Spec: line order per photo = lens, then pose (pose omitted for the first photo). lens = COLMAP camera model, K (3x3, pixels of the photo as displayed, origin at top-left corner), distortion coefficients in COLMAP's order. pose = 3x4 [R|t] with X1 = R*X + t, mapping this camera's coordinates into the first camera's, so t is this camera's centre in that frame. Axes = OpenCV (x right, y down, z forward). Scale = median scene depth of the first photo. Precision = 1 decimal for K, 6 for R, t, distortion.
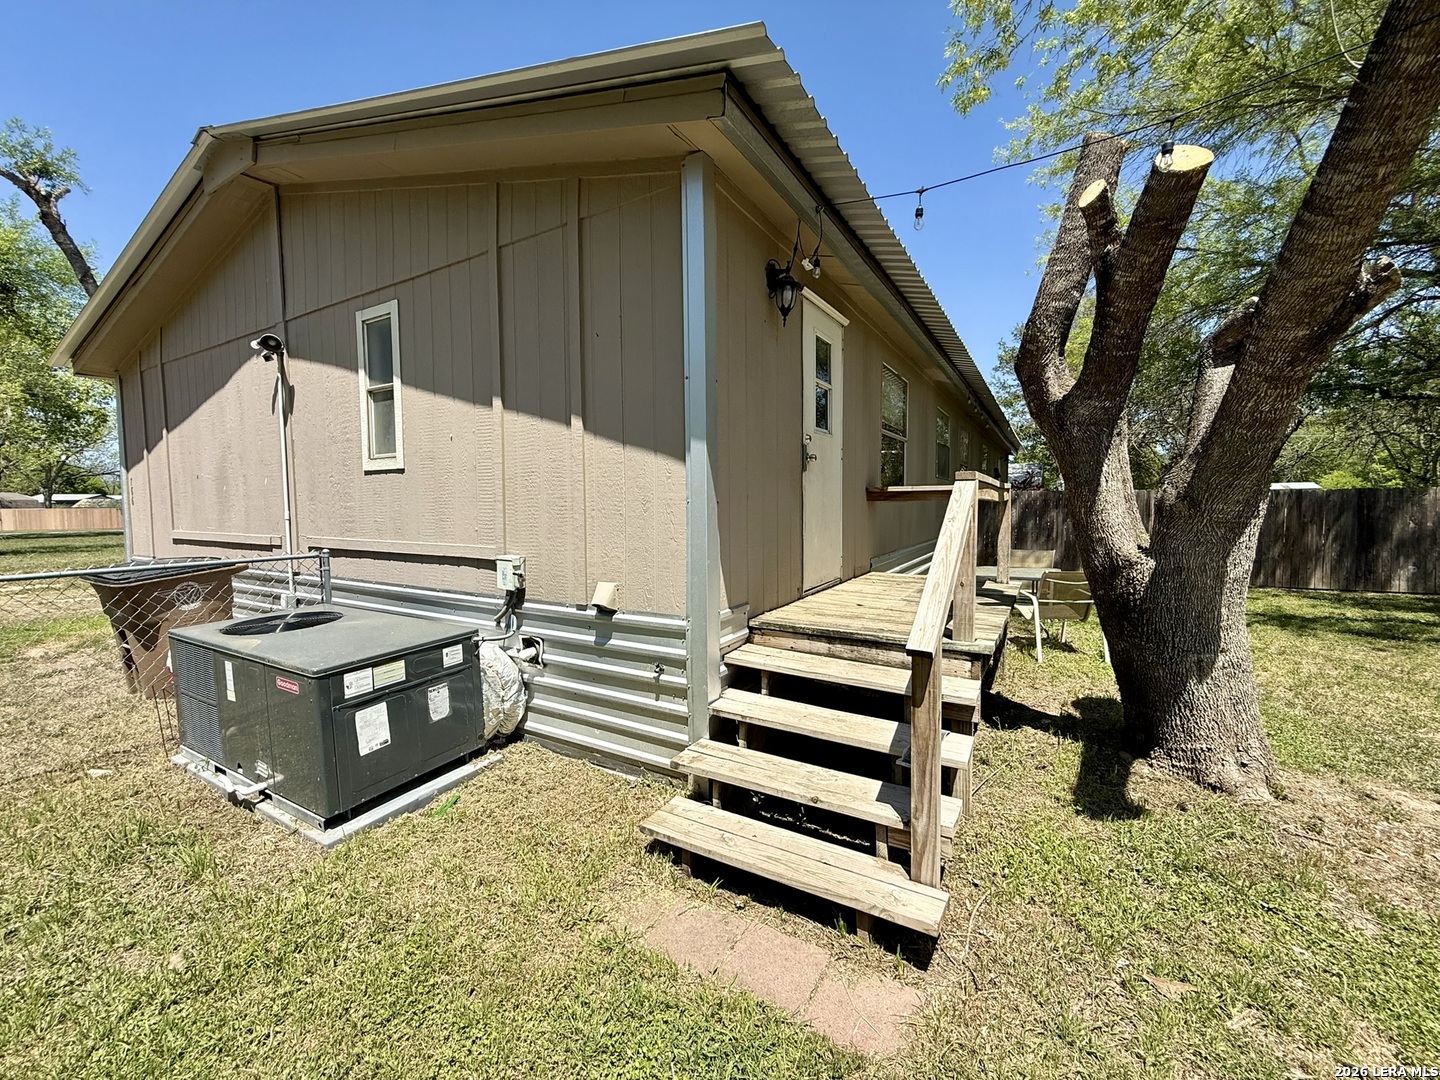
lens RADIAL K [[576.4, 0, 720.7], [0, 576.4, 536.7], [0, 0, 1]] dist [0.002599, 0.000239]
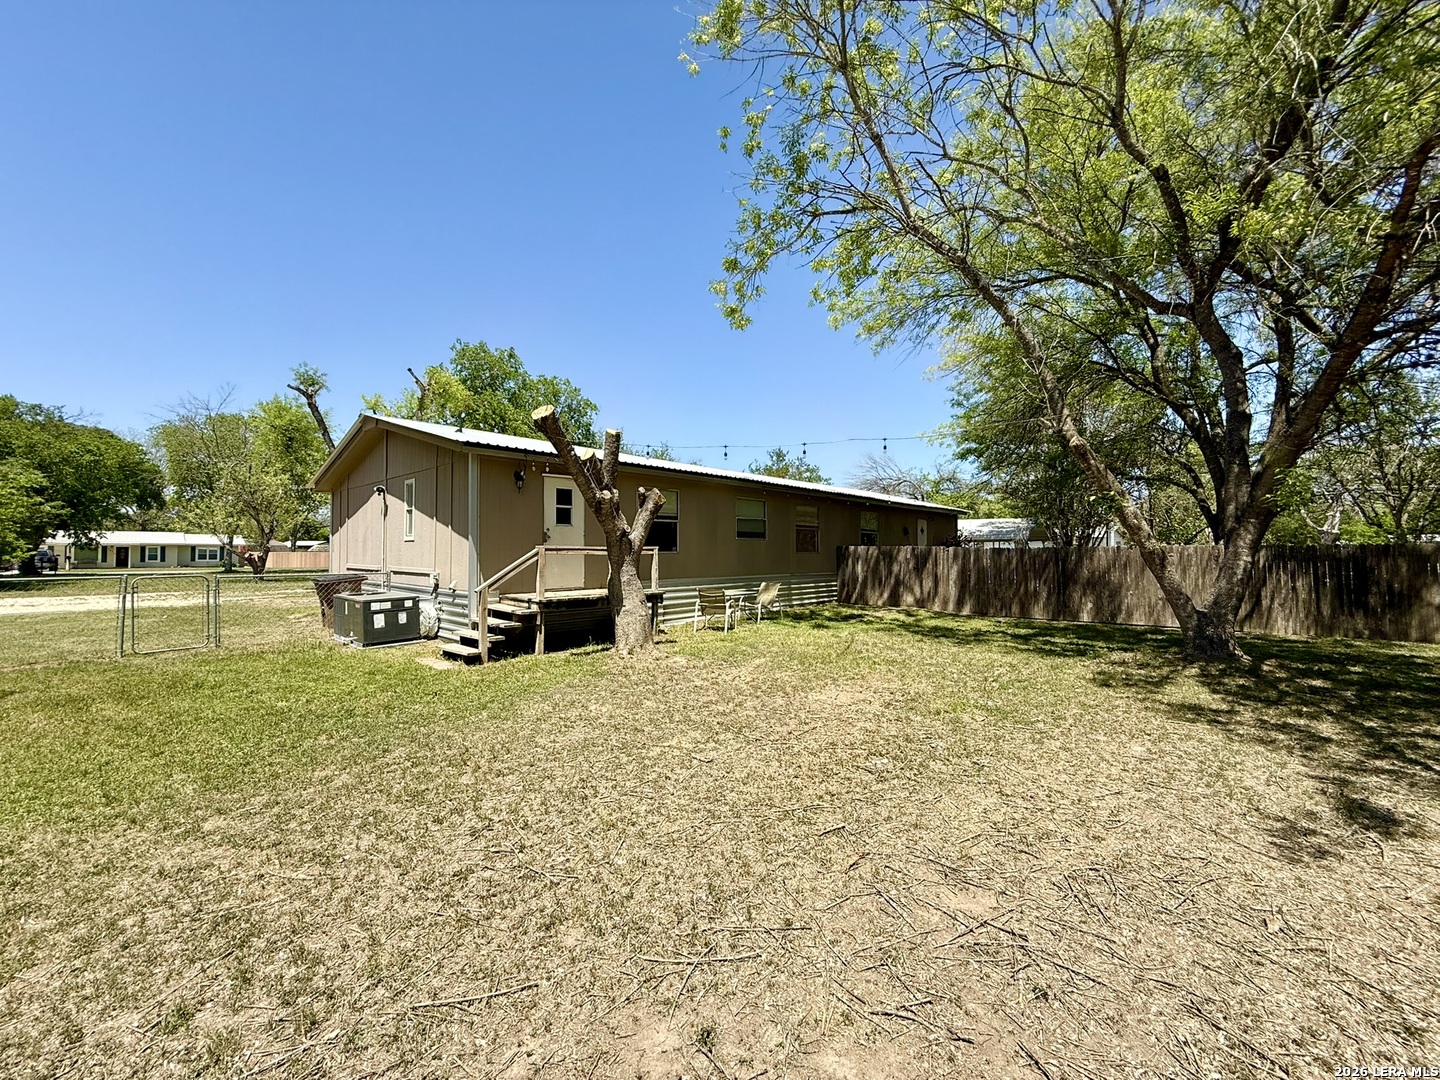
lens RADIAL K [[576.4, 0, 718.6], [0, 576.4, 537.6], [0, 0, 1]] dist [0.002599, 0.000239]
pose [[0.975229, 0.002961, -0.221177, 1.257683], [-0.020936, 0.996657, -0.078972, 0.044749], [0.220204, 0.081647, 0.972031, -1.137260]]
